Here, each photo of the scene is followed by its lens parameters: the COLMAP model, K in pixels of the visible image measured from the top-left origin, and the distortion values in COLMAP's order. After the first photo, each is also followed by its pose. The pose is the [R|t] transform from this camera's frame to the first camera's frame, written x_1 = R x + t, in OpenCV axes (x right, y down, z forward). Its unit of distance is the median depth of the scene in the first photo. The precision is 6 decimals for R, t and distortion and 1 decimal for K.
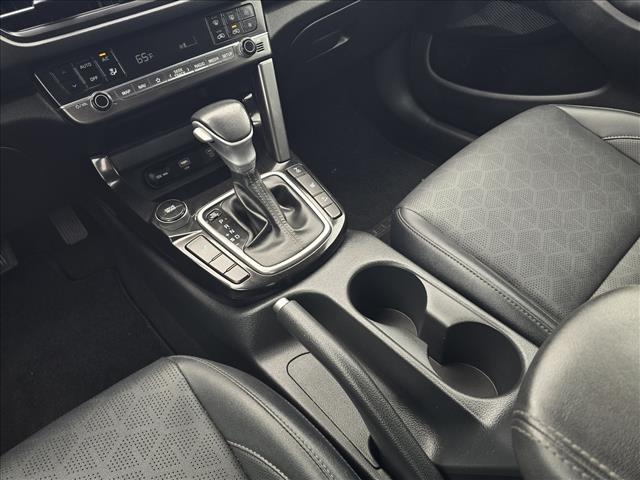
lens RADIAL K [[430.4, 0, 323.4], [0, 430.4, 243.9], [0, 0, 1]] dist [0.034666, -0.033067]
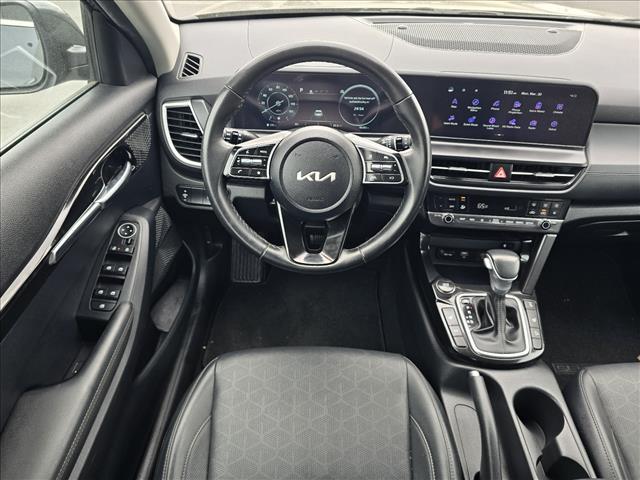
lens RADIAL K [[430.4, 0, 323.6], [0, 430.4, 238.5], [0, 0, 1]] dist [0.034666, -0.033067]
pose [[0.733792, 0.508387, -0.450656, -0.031855], [-0.536230, 0.840709, 0.075278, -0.107200], [0.417141, 0.186416, 0.889518, -0.787792]]
